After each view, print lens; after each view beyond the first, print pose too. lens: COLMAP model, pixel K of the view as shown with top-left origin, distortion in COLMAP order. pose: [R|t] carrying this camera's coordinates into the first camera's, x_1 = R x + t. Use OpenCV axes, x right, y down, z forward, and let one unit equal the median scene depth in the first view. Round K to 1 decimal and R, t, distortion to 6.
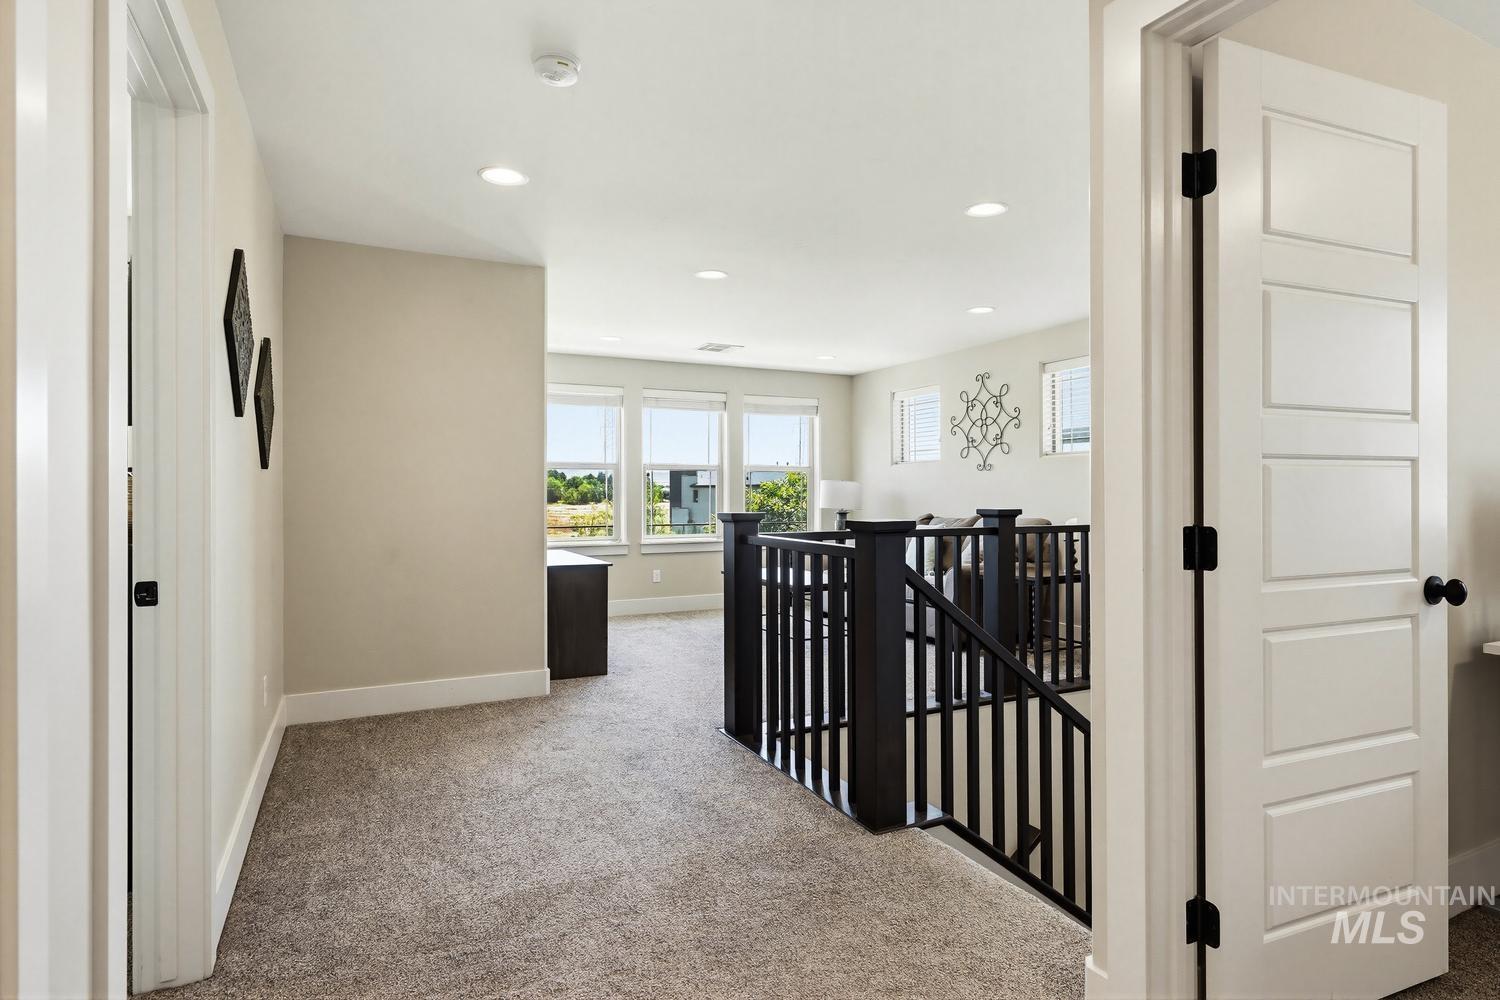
lens RADIAL K [[781.2, 0, 750.0], [0, 781.2, 500.0], [0, 0, 1]] dist [0.017086, 0.000102]
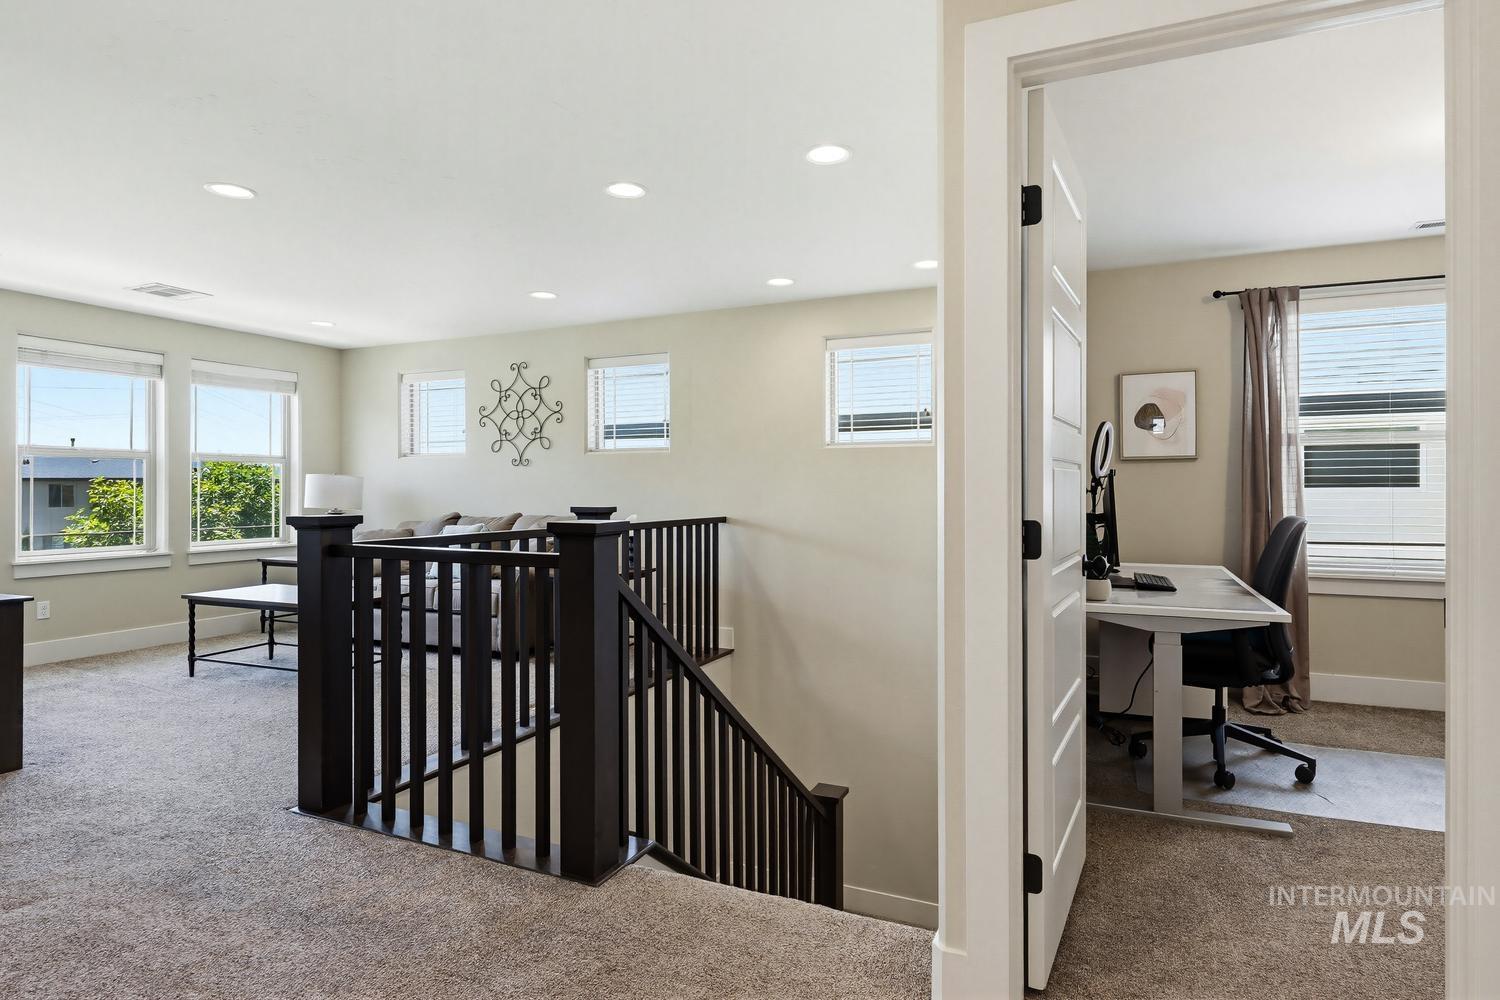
lens RADIAL K [[803.9, 0, 750.0], [0, 803.9, 500.0], [0, 0, 1]] dist [-0.001408, -0.000832]
pose [[0.779232, -0.007140, 0.626694, -0.093977], [0.004401, 0.999973, 0.005921, -0.001098], [-0.626720, -0.001856, 0.779243, 0.074217]]
